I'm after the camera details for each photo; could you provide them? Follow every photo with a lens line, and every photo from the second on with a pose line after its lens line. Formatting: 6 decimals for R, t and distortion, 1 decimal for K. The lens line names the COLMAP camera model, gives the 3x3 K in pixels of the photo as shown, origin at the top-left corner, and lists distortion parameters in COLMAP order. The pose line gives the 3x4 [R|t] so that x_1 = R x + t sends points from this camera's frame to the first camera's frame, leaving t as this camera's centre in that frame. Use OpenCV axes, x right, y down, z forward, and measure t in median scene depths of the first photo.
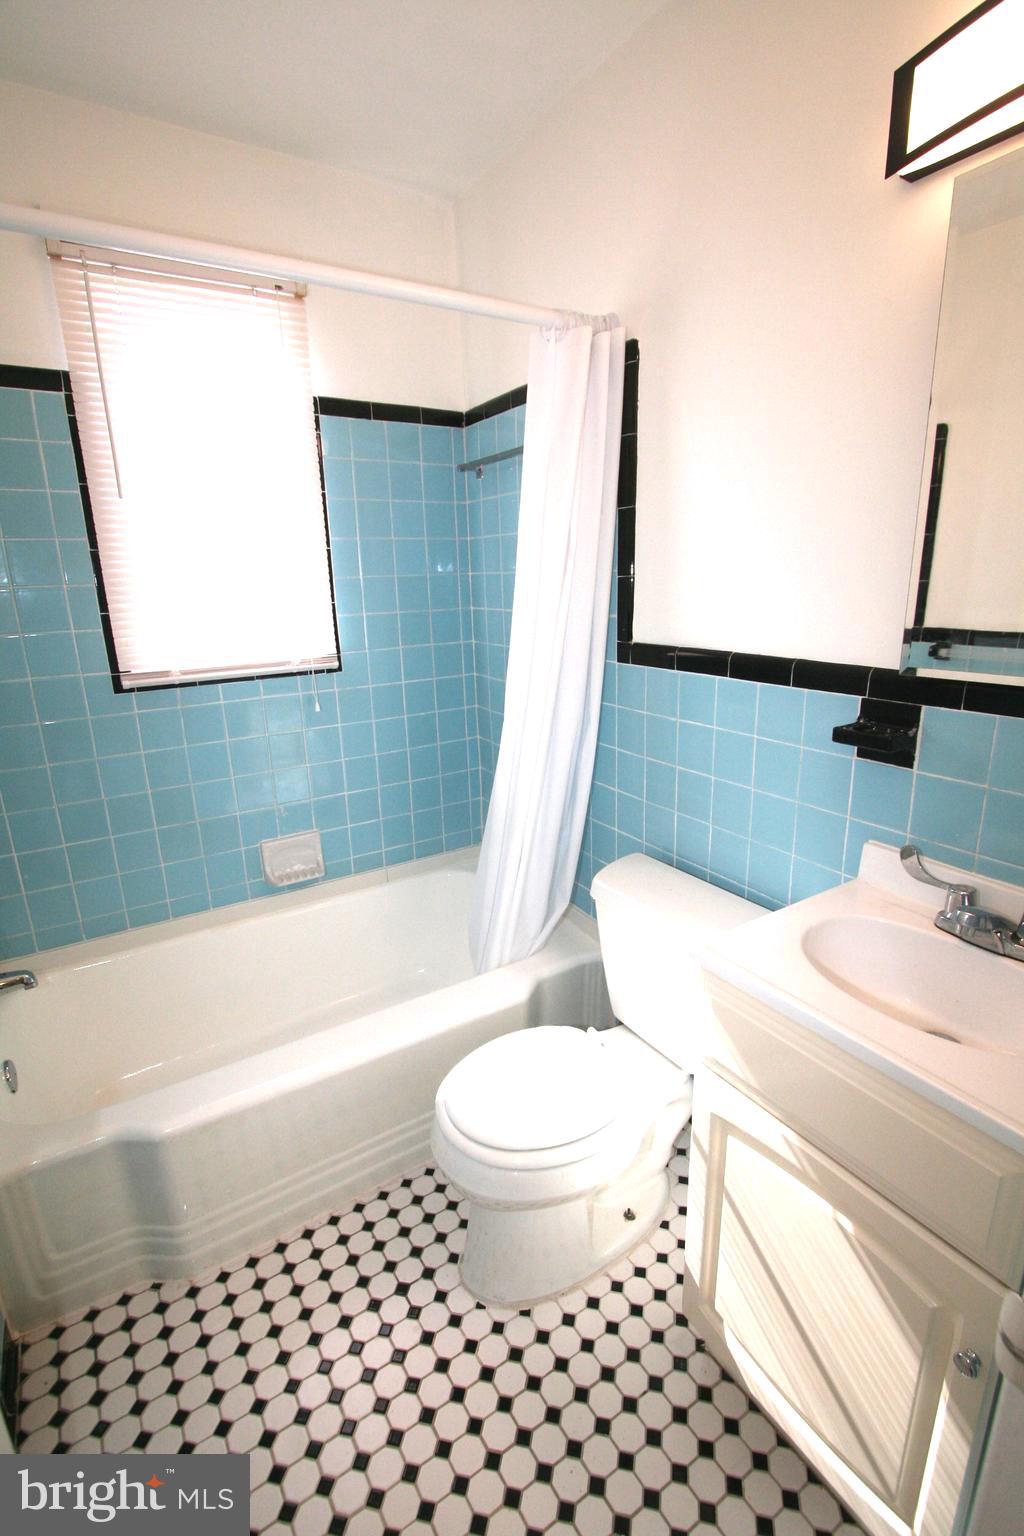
lens RADIAL K [[731.1, 0, 512.0], [0, 731.1, 768.0], [0, 0, 1]] dist [-0.007650, 0.000076]
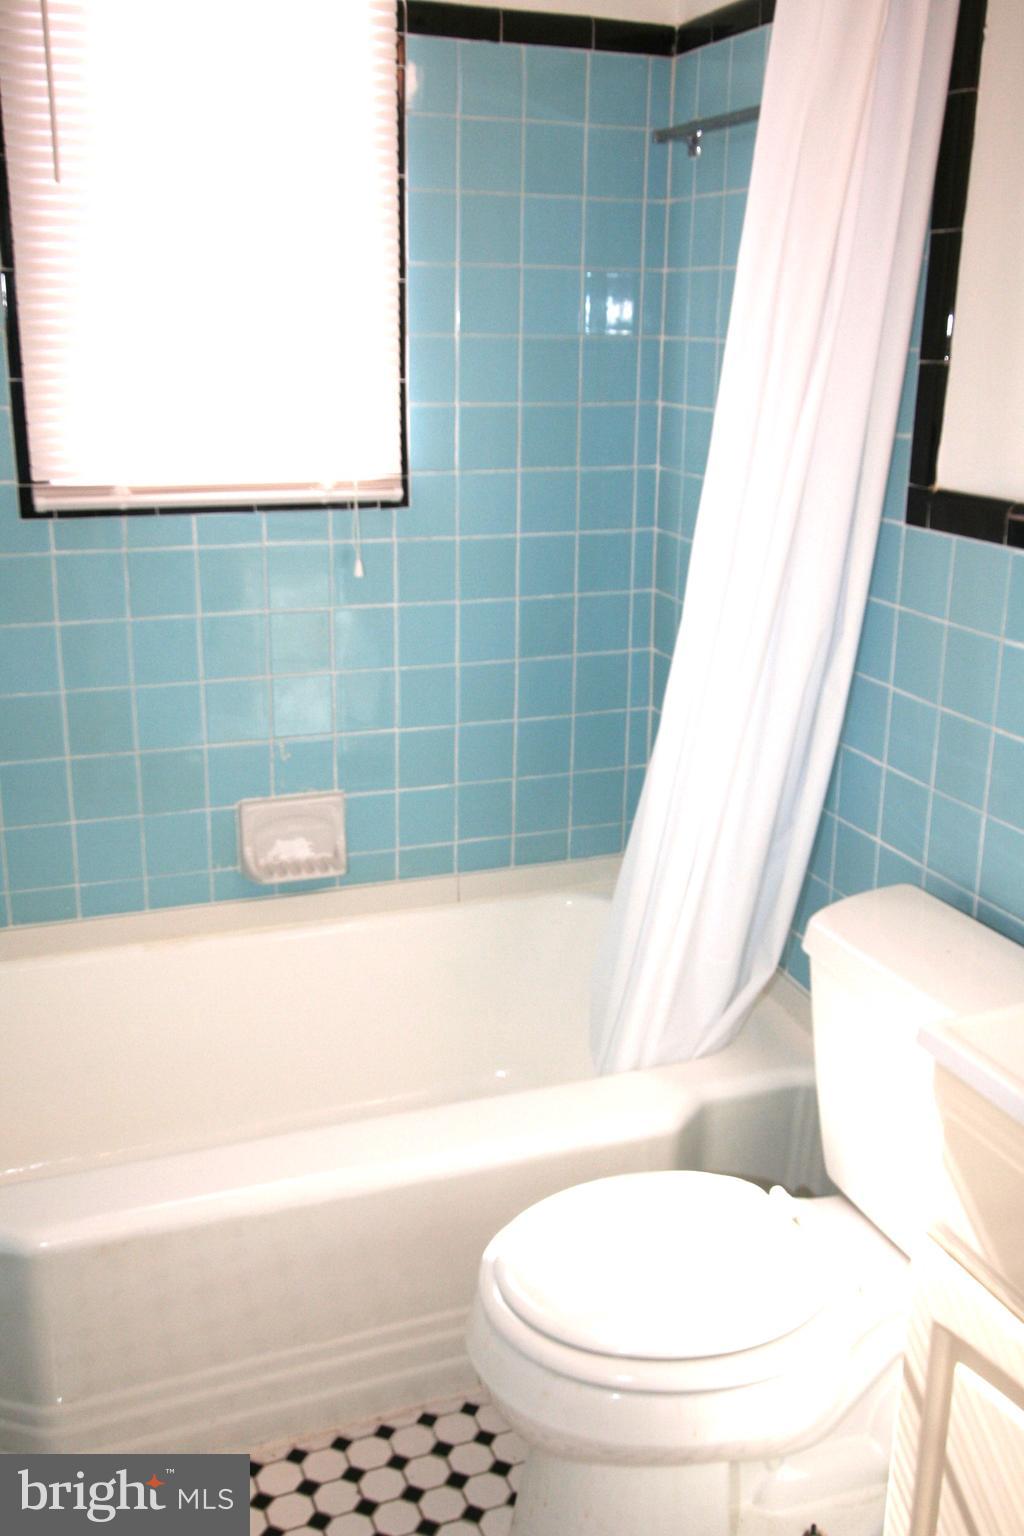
lens RADIAL K [[1559.4, 0, 512.0], [0, 1559.4, 768.0], [0, 0, 1]] dist [0.017067, 0.046617]
pose [[0.979613, 0.095505, -0.176739, 0.074103], [-0.091276, 0.995314, 0.031925, 0.019250], [0.178960, -0.015142, 0.983740, -0.150770]]
